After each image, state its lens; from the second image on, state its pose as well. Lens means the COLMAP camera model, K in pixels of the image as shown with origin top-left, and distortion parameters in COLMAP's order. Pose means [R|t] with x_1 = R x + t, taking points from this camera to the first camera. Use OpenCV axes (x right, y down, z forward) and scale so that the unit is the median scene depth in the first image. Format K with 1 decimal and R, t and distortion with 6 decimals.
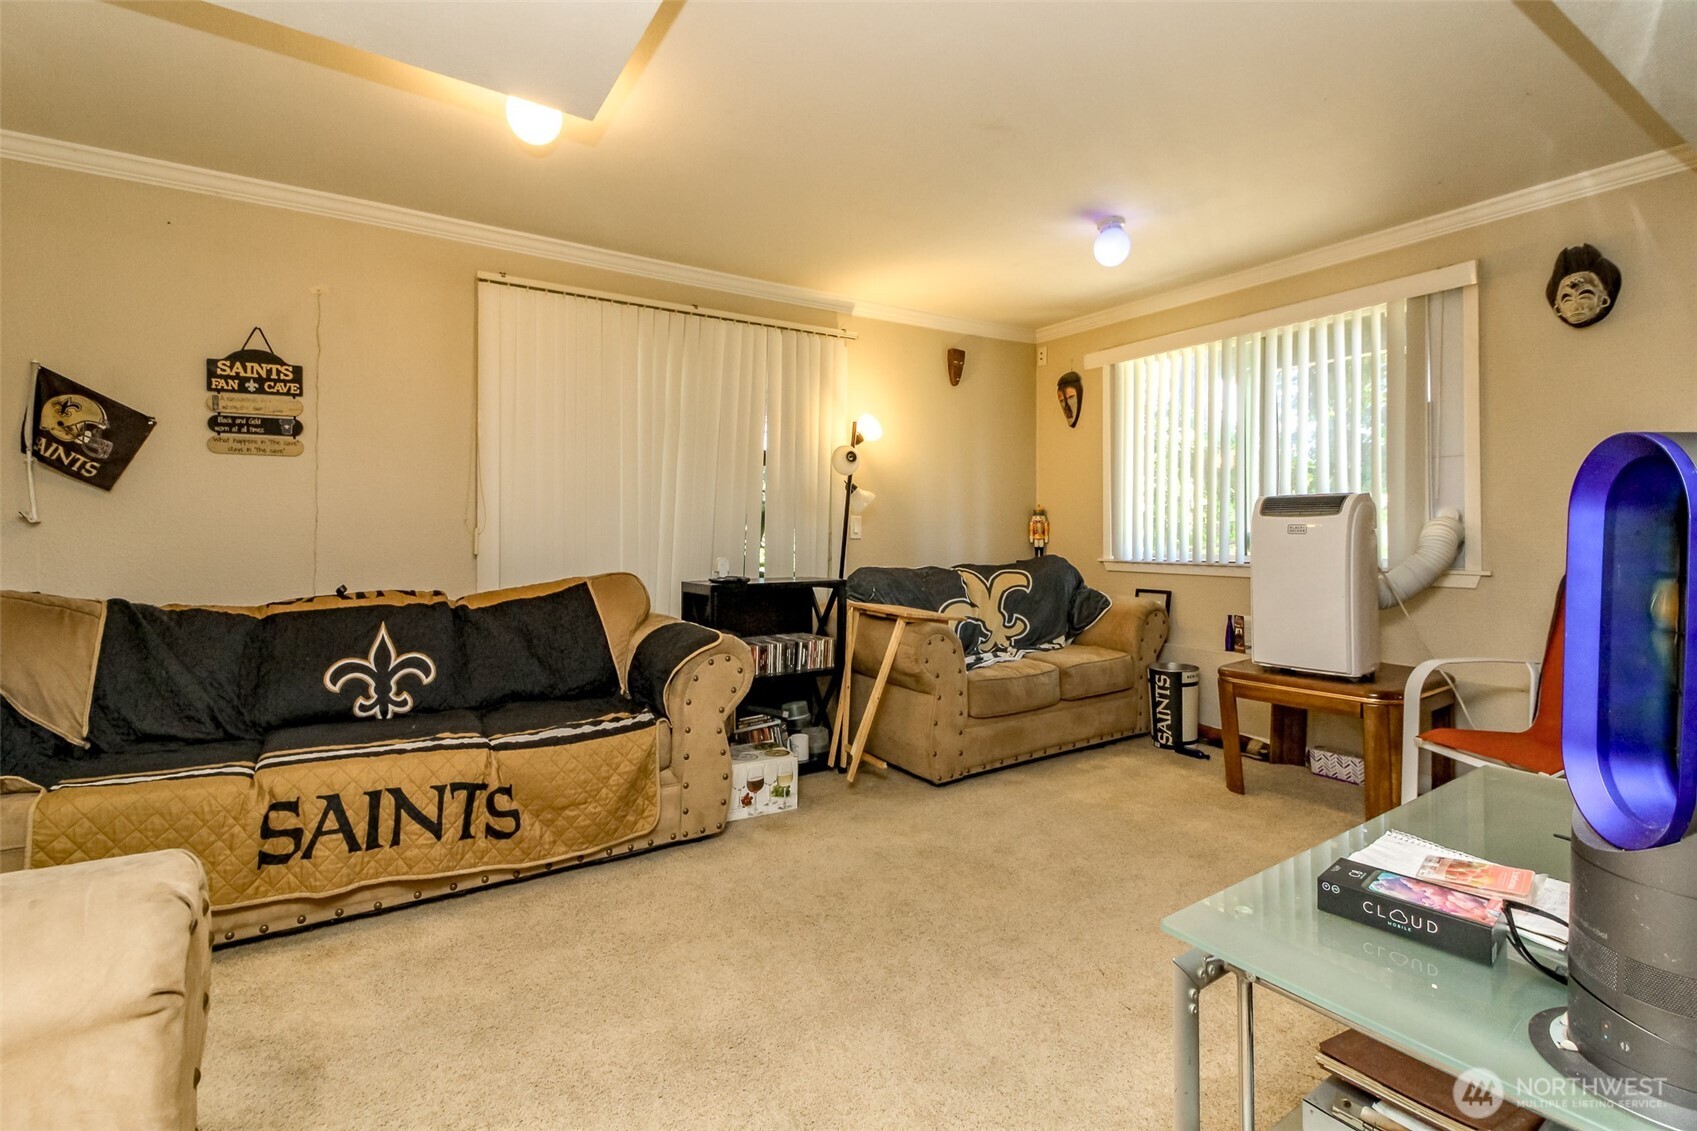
lens RADIAL K [[775.1, 0, 845.1], [0, 775.1, 535.0], [0, 0, 1]] dist [-0.000896, -0.001119]
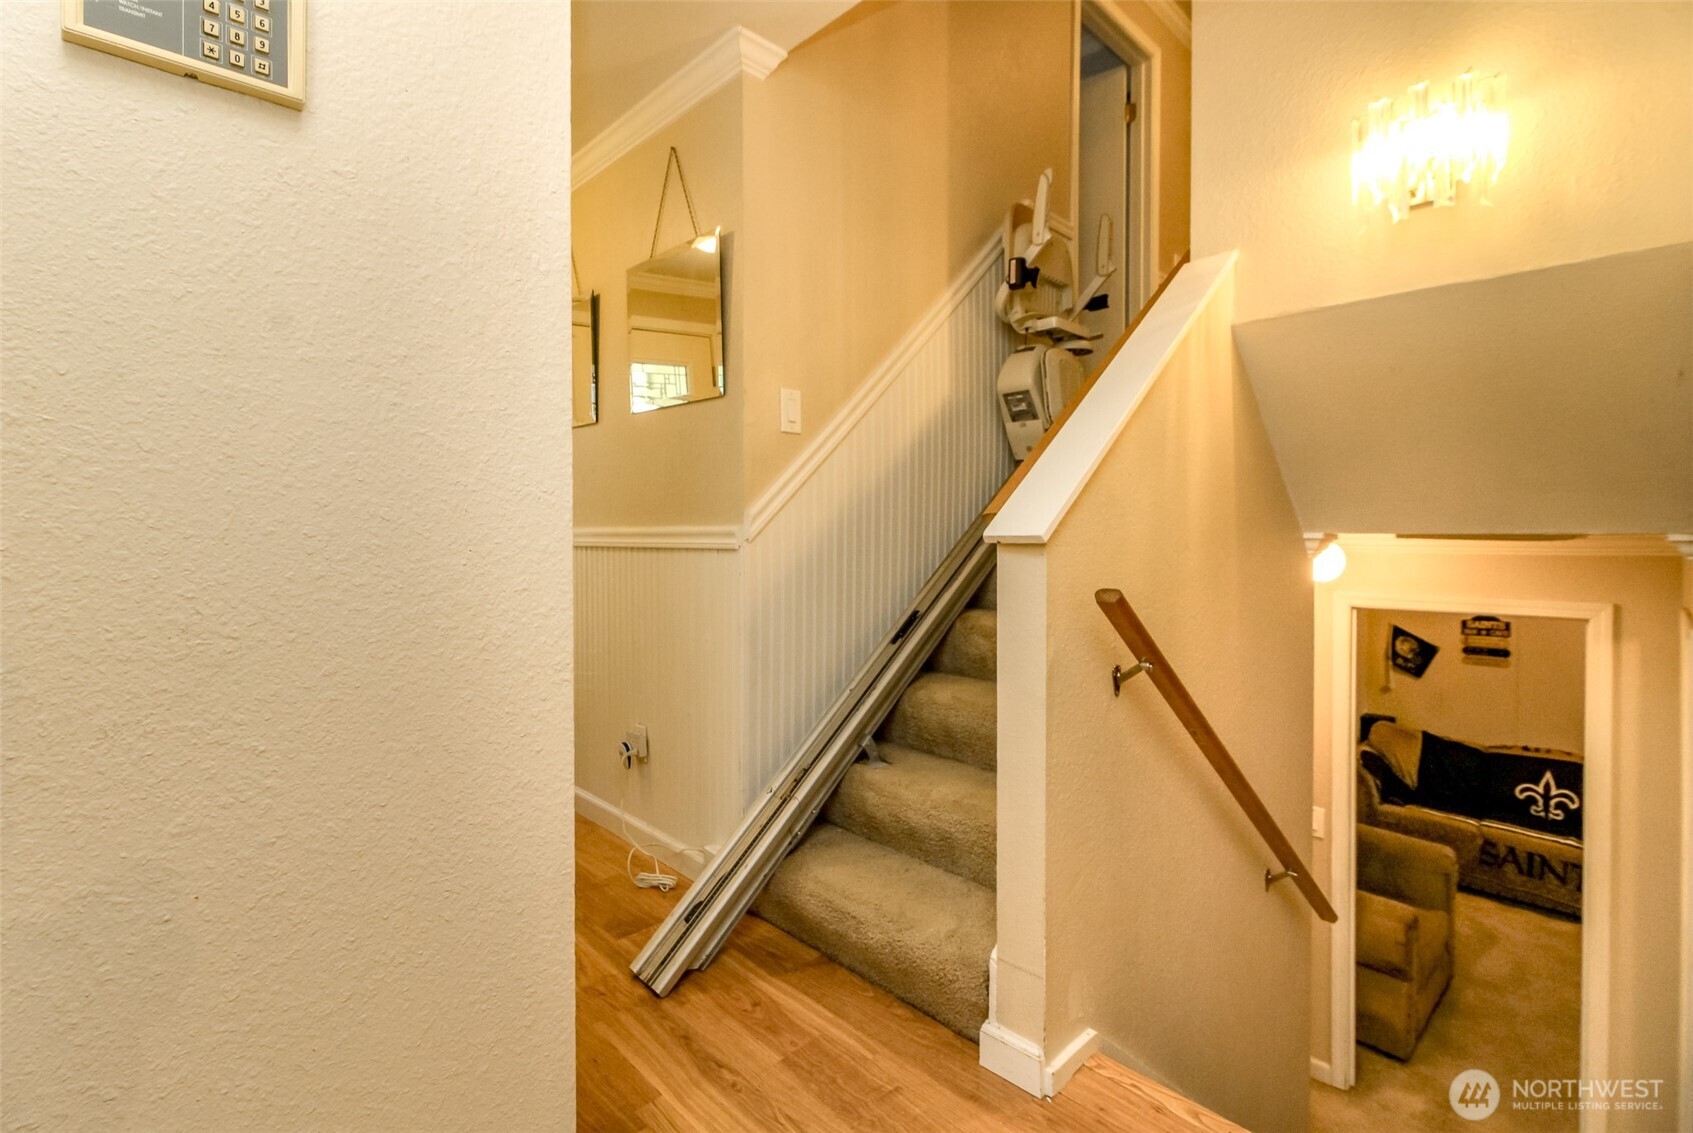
lens RADIAL K [[773.2, 0, 843.1], [0, 773.2, 536.0], [0, 0, 1]] dist [-0.000896, -0.001119]
pose [[0.204067, 0.000631, -0.978957, 1.008073], [-0.005342, 0.999986, -0.000469, -0.494353], [0.978942, 0.005325, 0.204067, -1.223106]]
